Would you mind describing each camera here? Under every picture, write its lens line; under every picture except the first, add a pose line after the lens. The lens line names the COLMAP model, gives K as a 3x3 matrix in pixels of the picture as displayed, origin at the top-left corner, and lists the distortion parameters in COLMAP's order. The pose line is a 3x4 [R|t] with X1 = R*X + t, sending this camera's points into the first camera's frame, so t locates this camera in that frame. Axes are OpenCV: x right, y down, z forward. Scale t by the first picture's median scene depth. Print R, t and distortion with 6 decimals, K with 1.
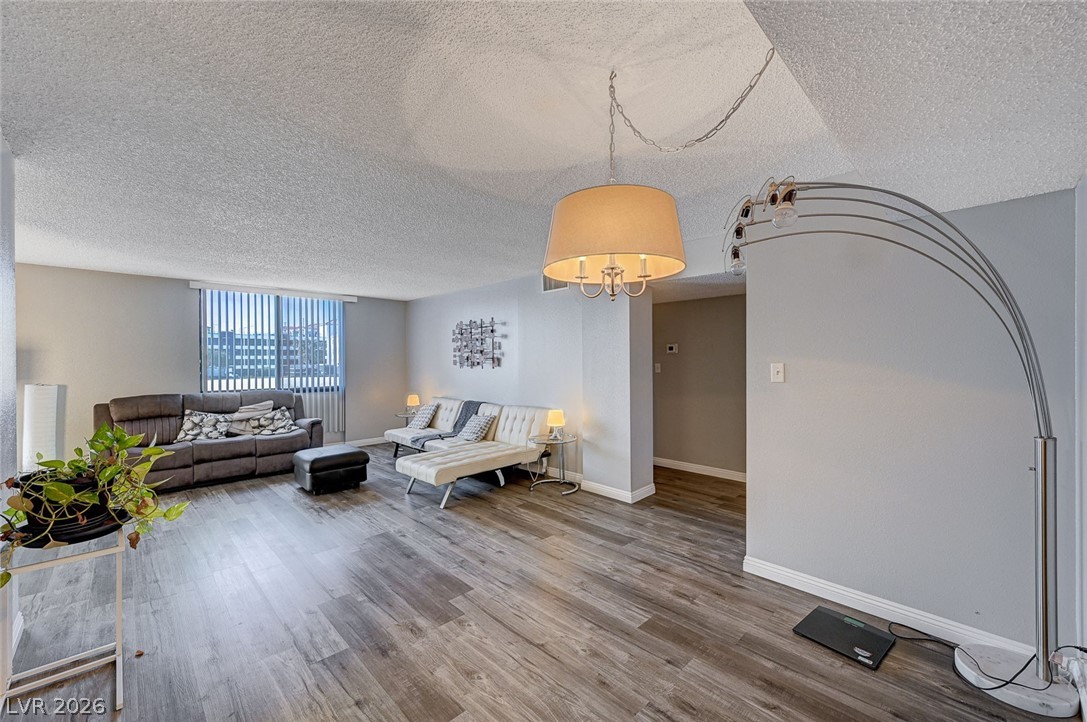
lens RADIAL K [[432.9, 0, 549.3], [0, 432.9, 358.7], [0, 0, 1]] dist [0.001238, 0.000319]
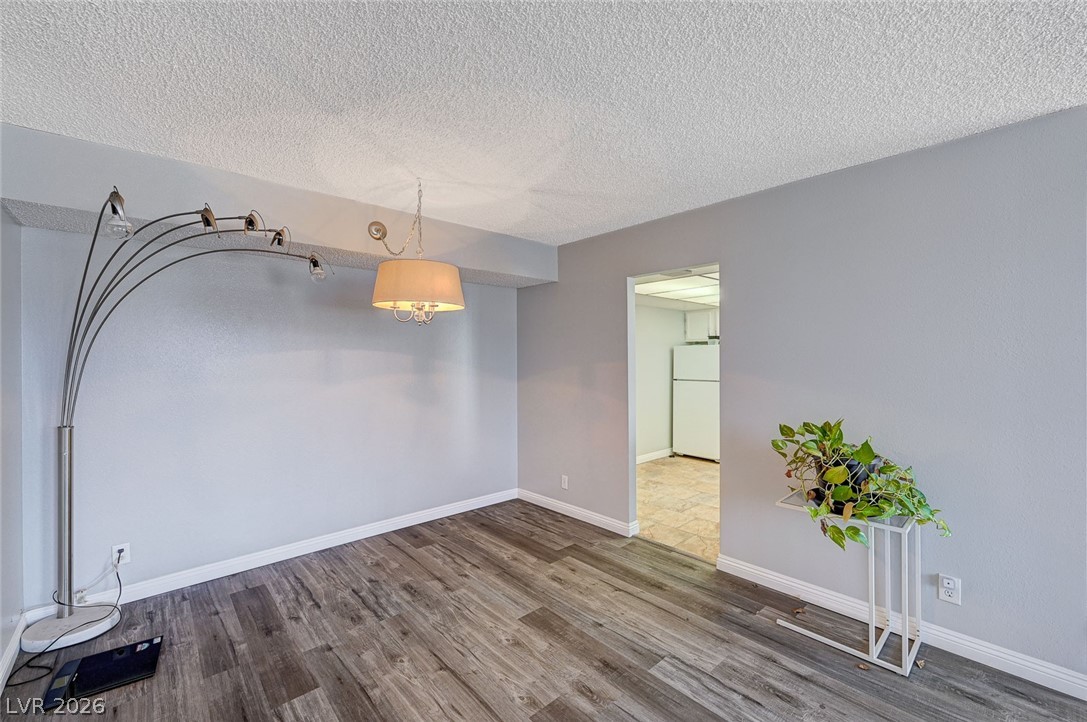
lens RADIAL K [[451.1, 0, 560.9], [0, 451.1, 358.9], [0, 0, 1]] dist [-0.002020, -0.000030]
pose [[-0.999480, 0.008161, 0.031195, -0.137016], [0.008117, 0.999966, -0.001531, -0.001286], [-0.031206, -0.001277, -0.999512, 0.869128]]
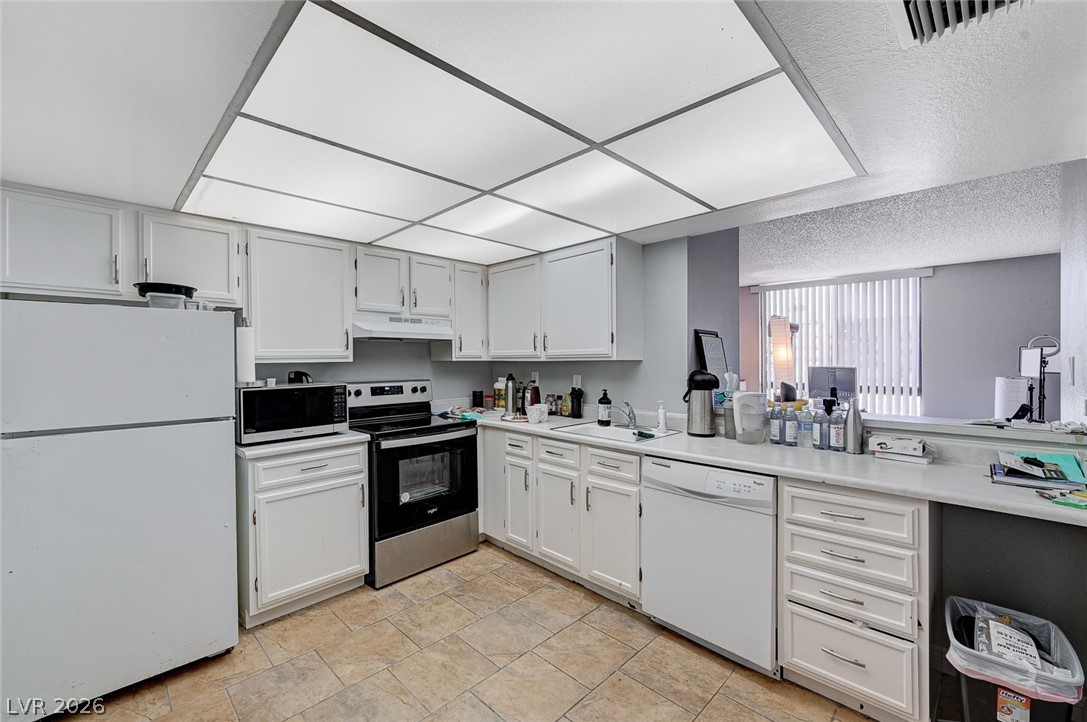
lens RADIAL K [[450.3, 0, 522.2], [0, 450.3, 359.7], [0, 0, 1]] dist [-0.002011, -0.000039]
pose [[-0.013428, 0.004201, -0.999901, -0.109722], [0.006198, 0.999972, 0.004118, 0.006509], [0.999891, -0.006142, -0.013453, -0.097177]]
